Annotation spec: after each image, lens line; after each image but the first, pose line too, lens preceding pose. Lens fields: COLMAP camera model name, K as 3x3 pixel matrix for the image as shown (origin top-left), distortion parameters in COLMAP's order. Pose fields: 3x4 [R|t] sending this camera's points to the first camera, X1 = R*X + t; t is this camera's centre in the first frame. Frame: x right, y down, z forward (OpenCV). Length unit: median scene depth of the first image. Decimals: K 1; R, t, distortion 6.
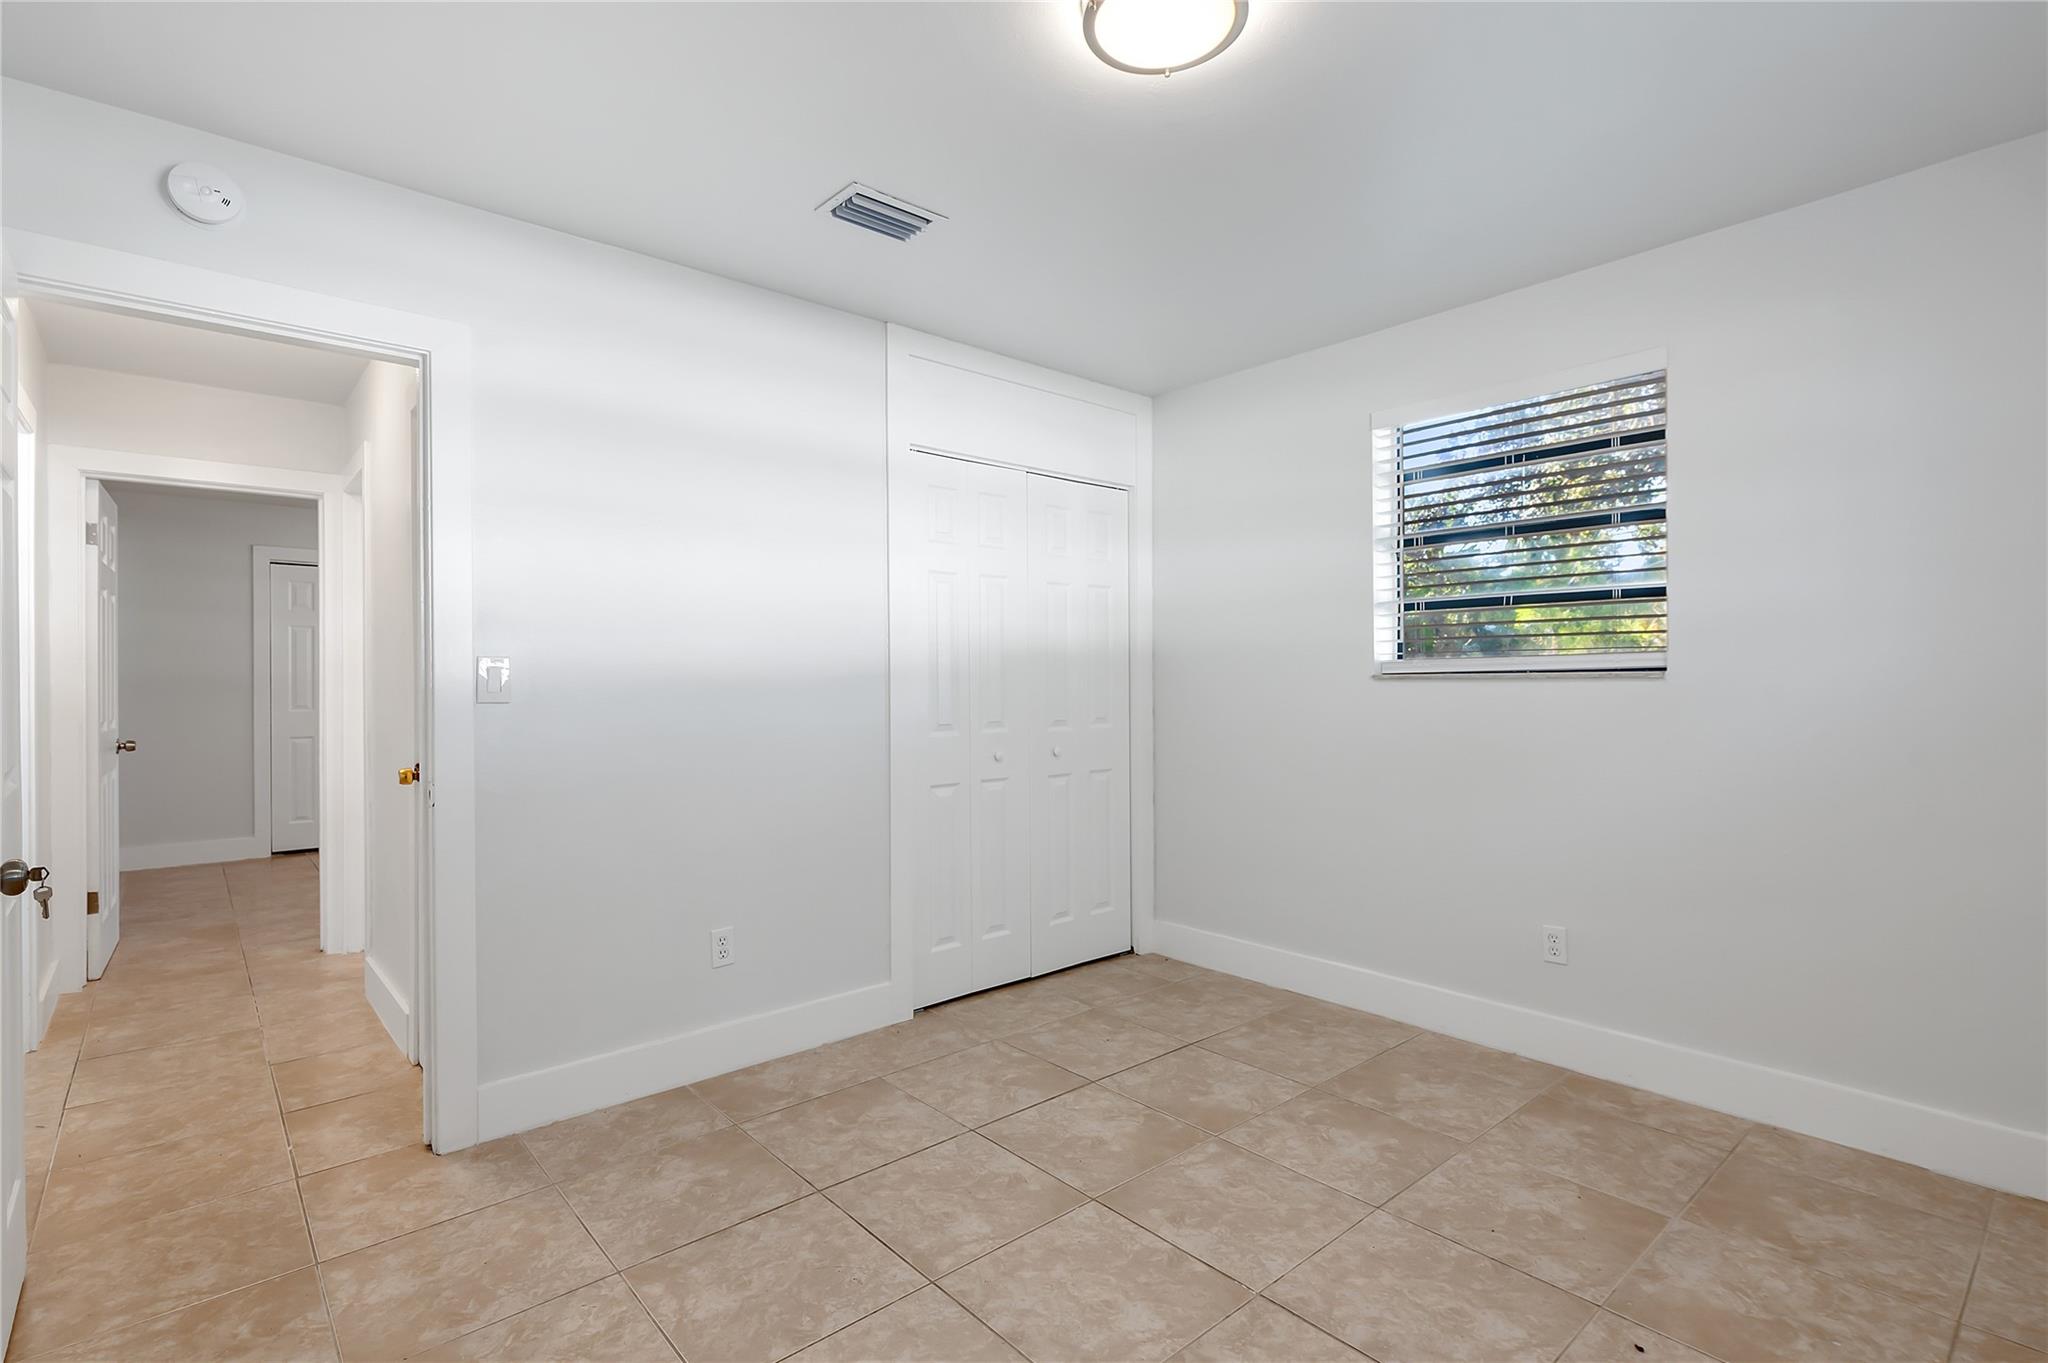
lens RADIAL K [[980.2, 0, 1029.7], [0, 980.2, 675.5], [0, 0, 1]] dist [0.010602, -0.001451]
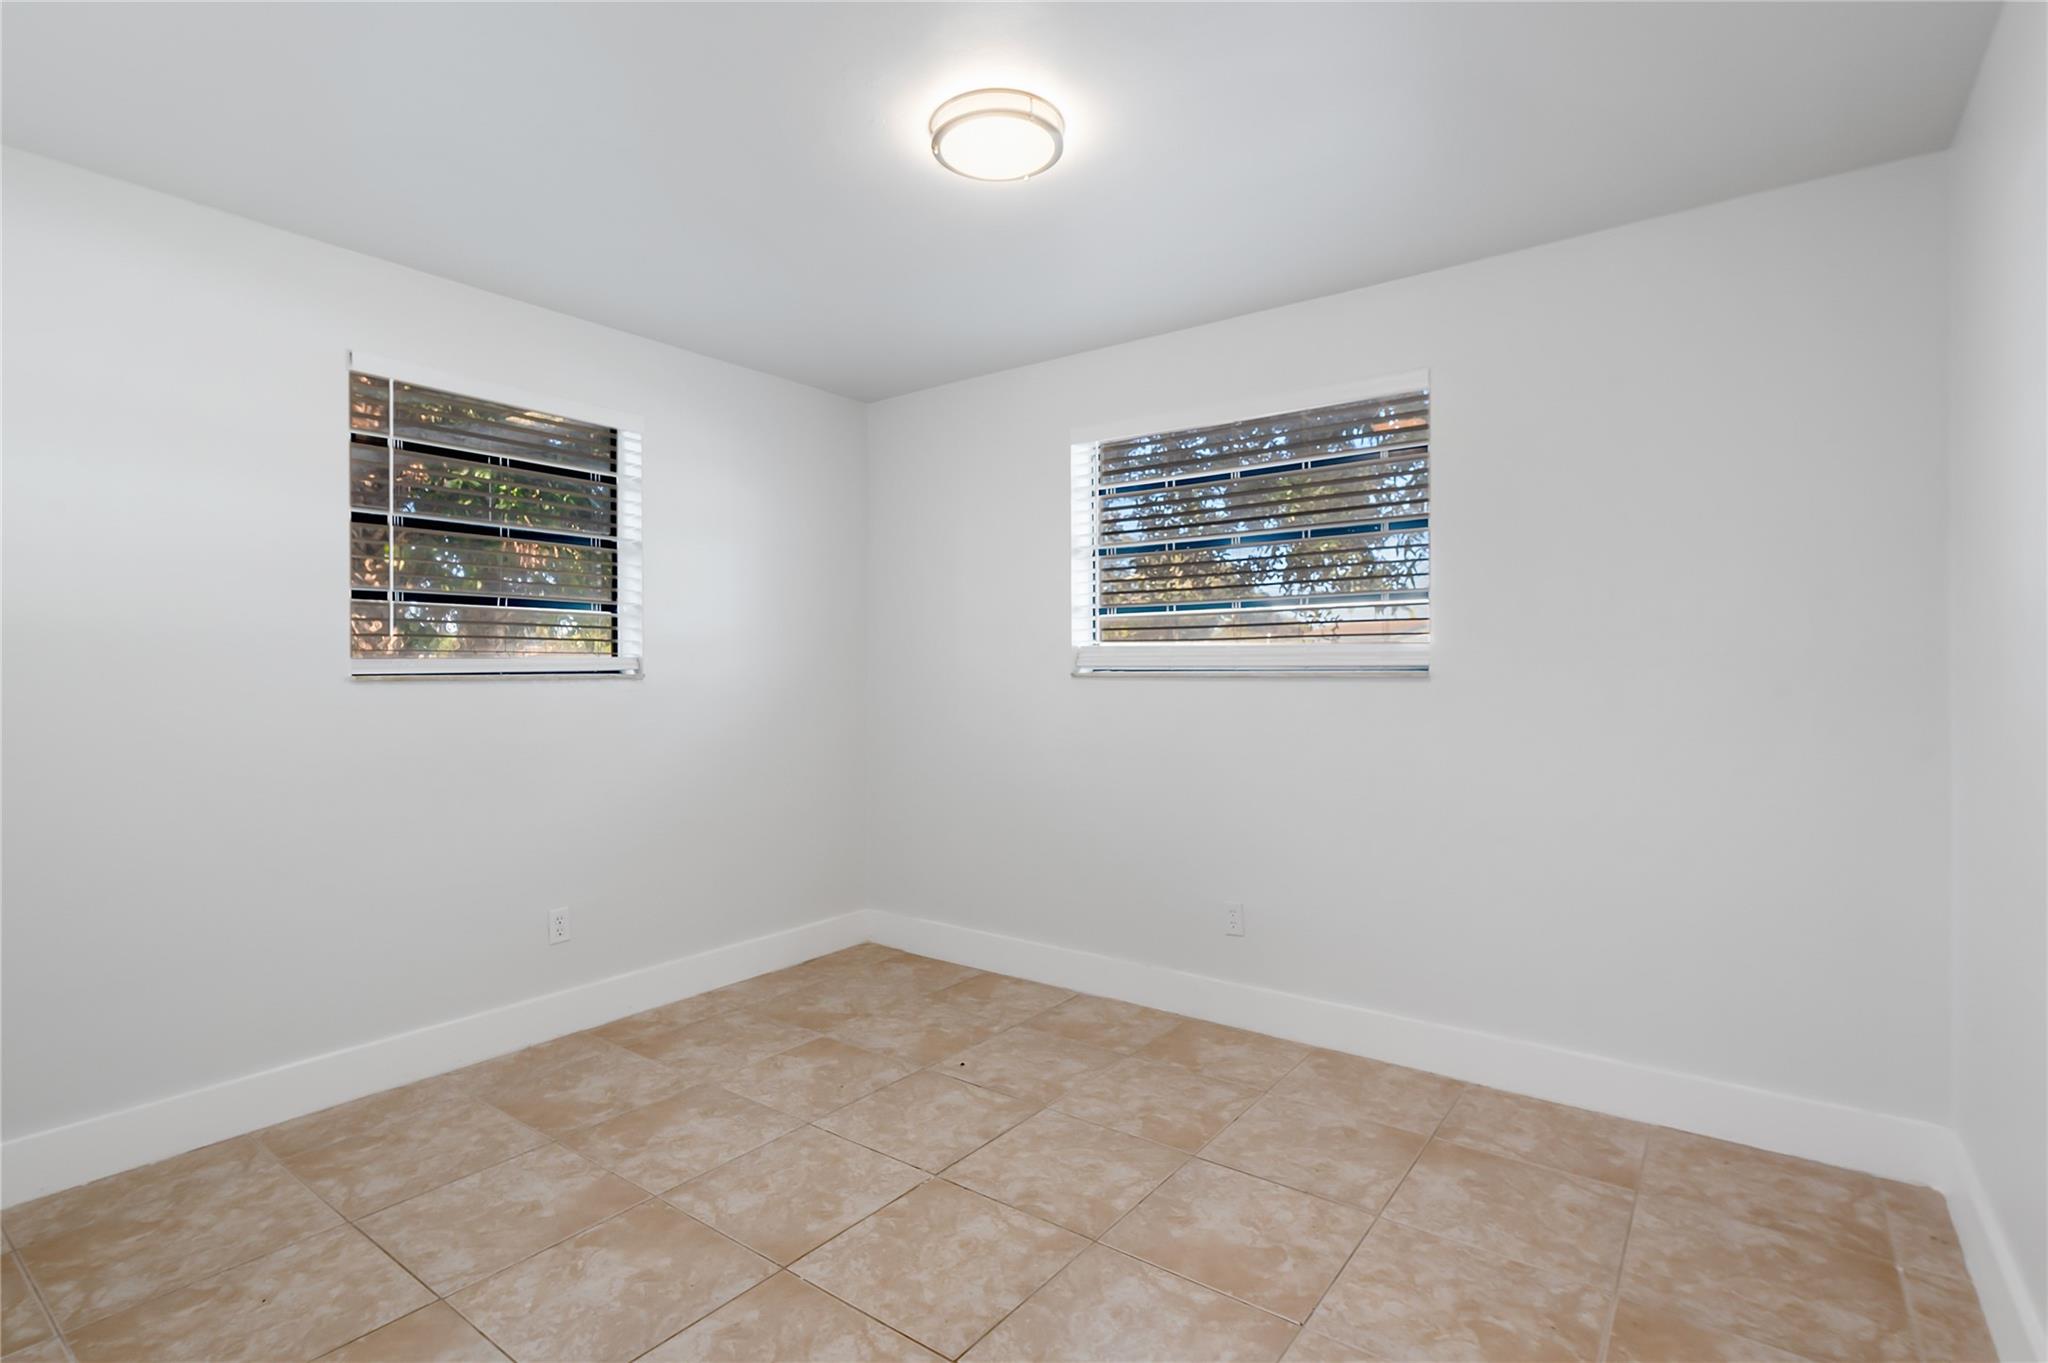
lens RADIAL K [[980.2, 0, 1029.7], [0, 980.2, 675.5], [0, 0, 1]] dist [0.010602, -0.001451]
pose [[-0.215318, 0.003078, 0.976539, -0.729064], [0.001885, 0.999994, -0.002736, 0.002837], [-0.976542, 0.001252, -0.215322, 0.837303]]
